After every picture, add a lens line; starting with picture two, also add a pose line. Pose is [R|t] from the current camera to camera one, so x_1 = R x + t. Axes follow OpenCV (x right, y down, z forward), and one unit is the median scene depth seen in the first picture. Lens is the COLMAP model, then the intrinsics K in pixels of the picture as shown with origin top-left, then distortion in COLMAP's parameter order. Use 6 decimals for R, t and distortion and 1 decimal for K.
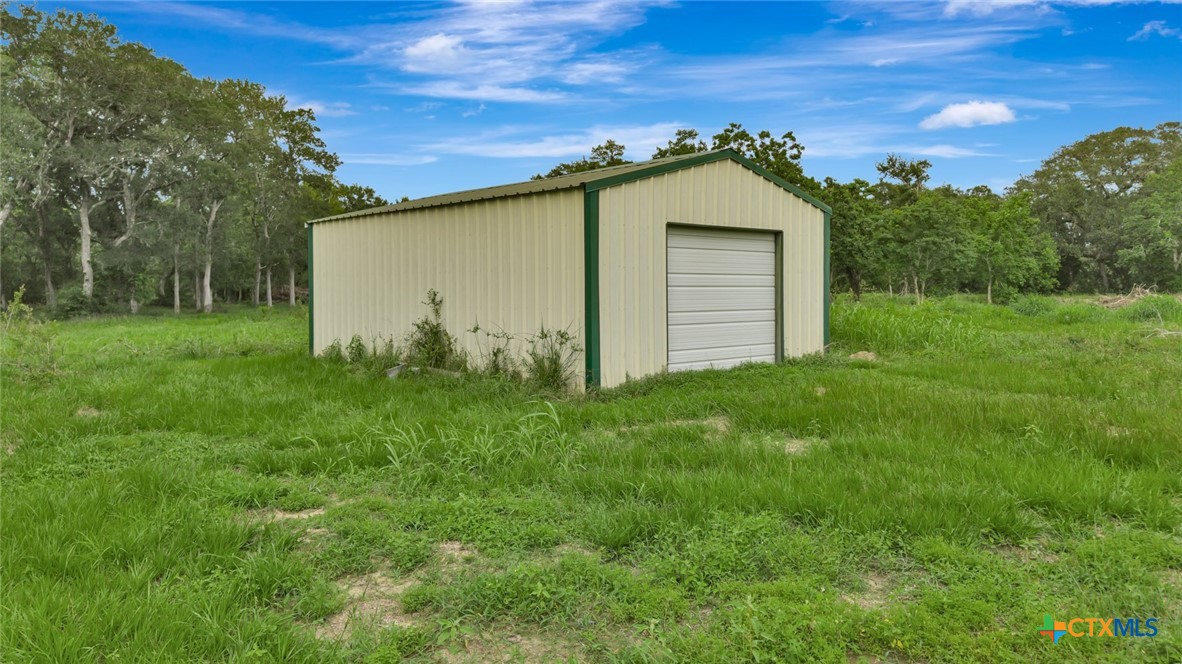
lens RADIAL K [[784.6, 0, 594.7], [0, 784.6, 324.5], [0, 0, 1]] dist [0.039769, -0.045004]
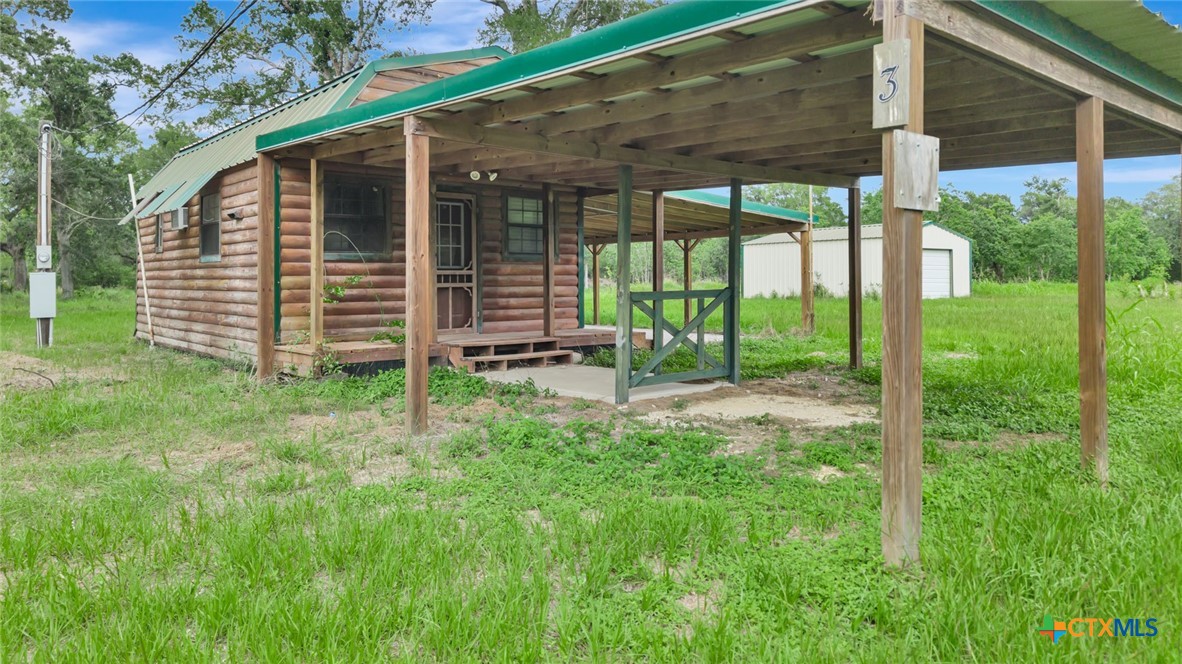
lens RADIAL K [[784.6, 0, 594.2], [0, 784.6, 288.3], [0, 0, 1]] dist [0.039769, -0.045004]
pose [[0.984724, 0.006249, -0.174010, -0.167970], [-0.013408, 0.999110, -0.040000, 0.047117], [0.173606, 0.041722, 0.983931, -0.629906]]
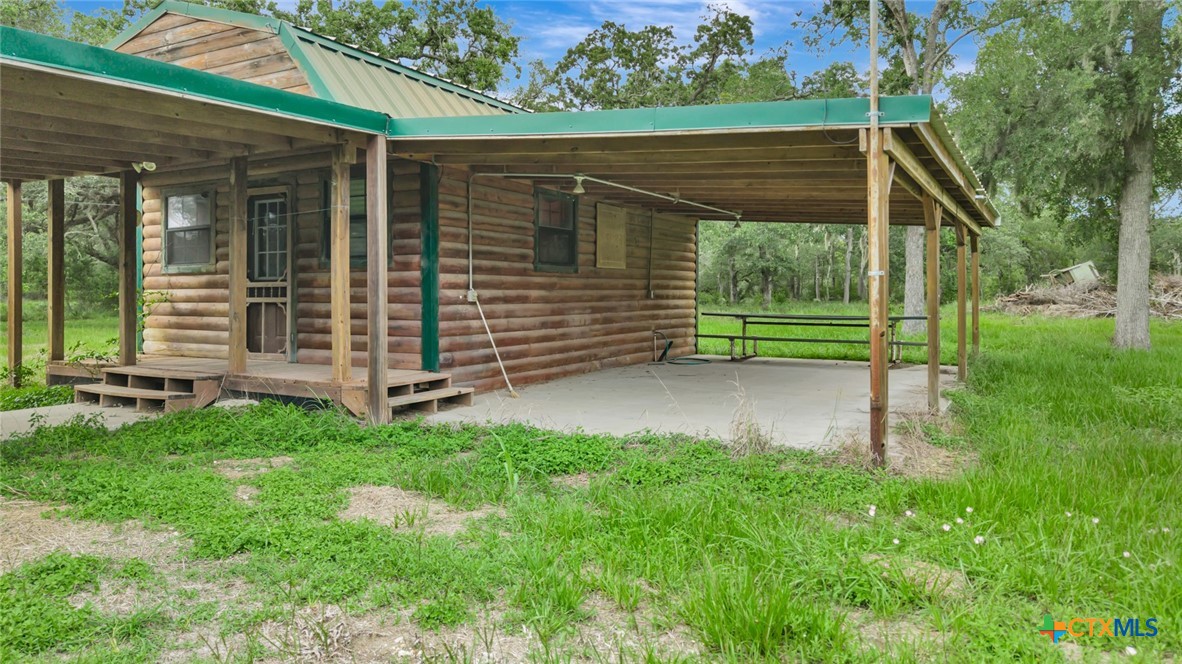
lens RADIAL K [[784.6, 0, 586.8], [0, 784.6, 286.0], [0, 0, 1]] dist [0.039769, -0.045004]
pose [[0.167575, -0.005327, -0.985845, -0.026412], [-0.054070, 0.998431, -0.014586, 0.029945], [0.984375, 0.055749, 0.167024, -0.315563]]
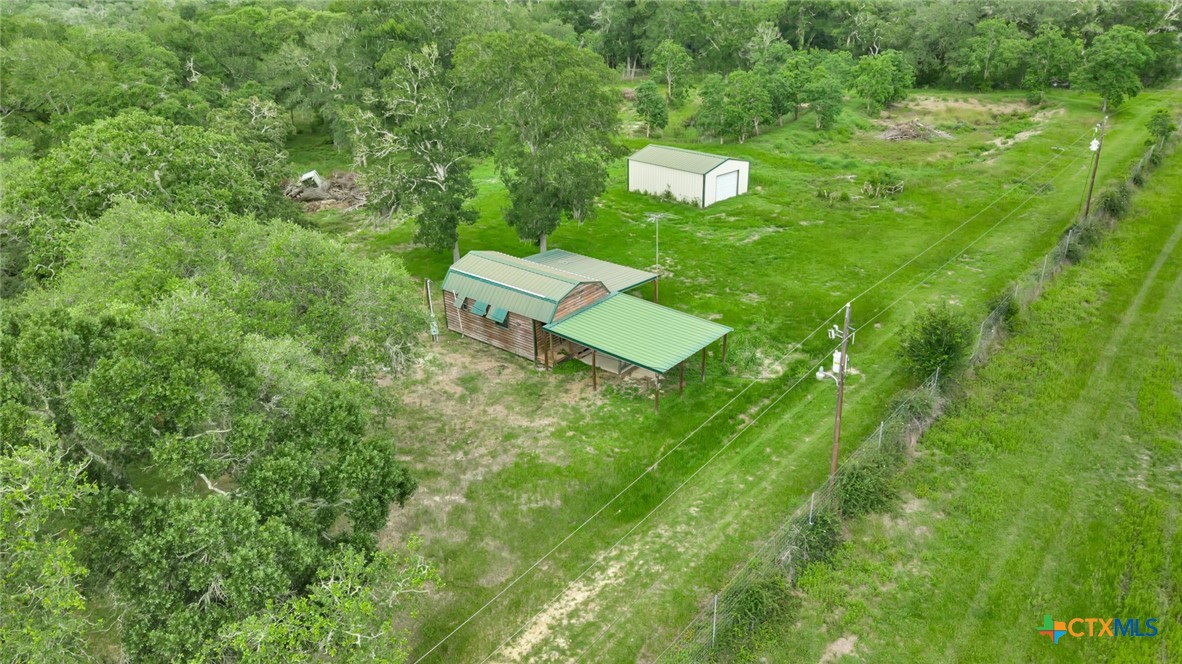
lens RADIAL K [[784.6, 0, 591.7], [0, 784.6, 322.4], [0, 0, 1]] dist [0.039769, -0.045004]
pose [[0.999493, -0.022336, -0.022712, -0.204811], [0.029108, 0.930019, 0.366356, -0.367362], [0.012940, -0.366831, 0.930198, -1.368347]]
